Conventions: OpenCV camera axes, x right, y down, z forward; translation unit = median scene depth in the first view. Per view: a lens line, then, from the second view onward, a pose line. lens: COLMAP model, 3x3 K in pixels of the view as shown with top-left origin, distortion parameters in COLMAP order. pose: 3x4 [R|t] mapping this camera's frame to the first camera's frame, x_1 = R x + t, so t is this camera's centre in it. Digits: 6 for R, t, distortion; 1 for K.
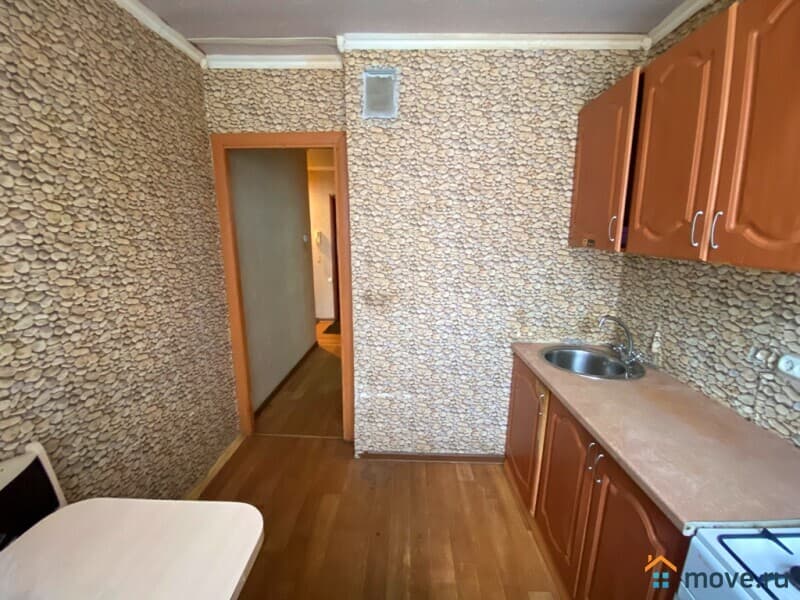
lens RADIAL K [[322.8, 0, 400.0], [0, 322.8, 300.0], [0, 0, 1]] dist [0.024949, -0.023353]
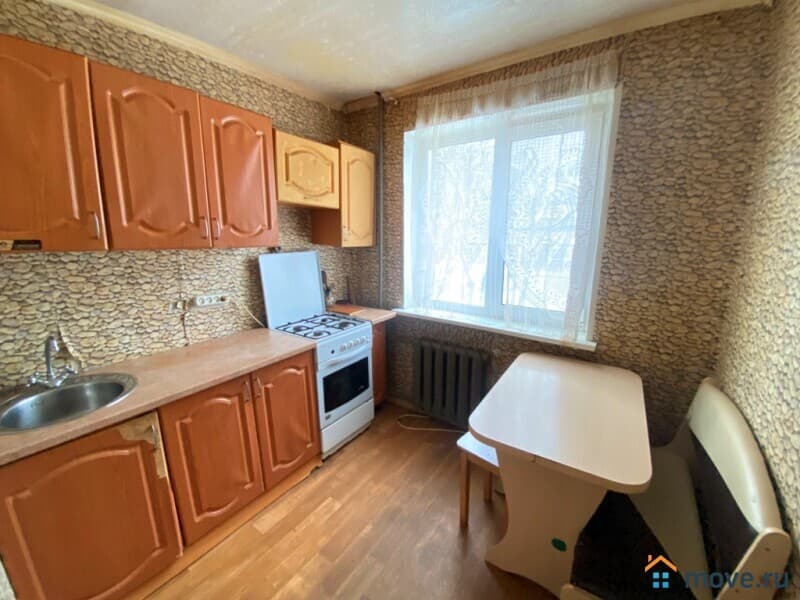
lens RADIAL K [[322.8, 0, 400.0], [0, 322.8, 300.0], [0, 0, 1]] dist [0.024949, -0.023353]
pose [[-0.836853, -0.117344, 0.534704, -0.488935], [0.101518, 0.926547, 0.362221, -0.236360], [-0.537933, 0.357407, -0.763471, 1.150578]]
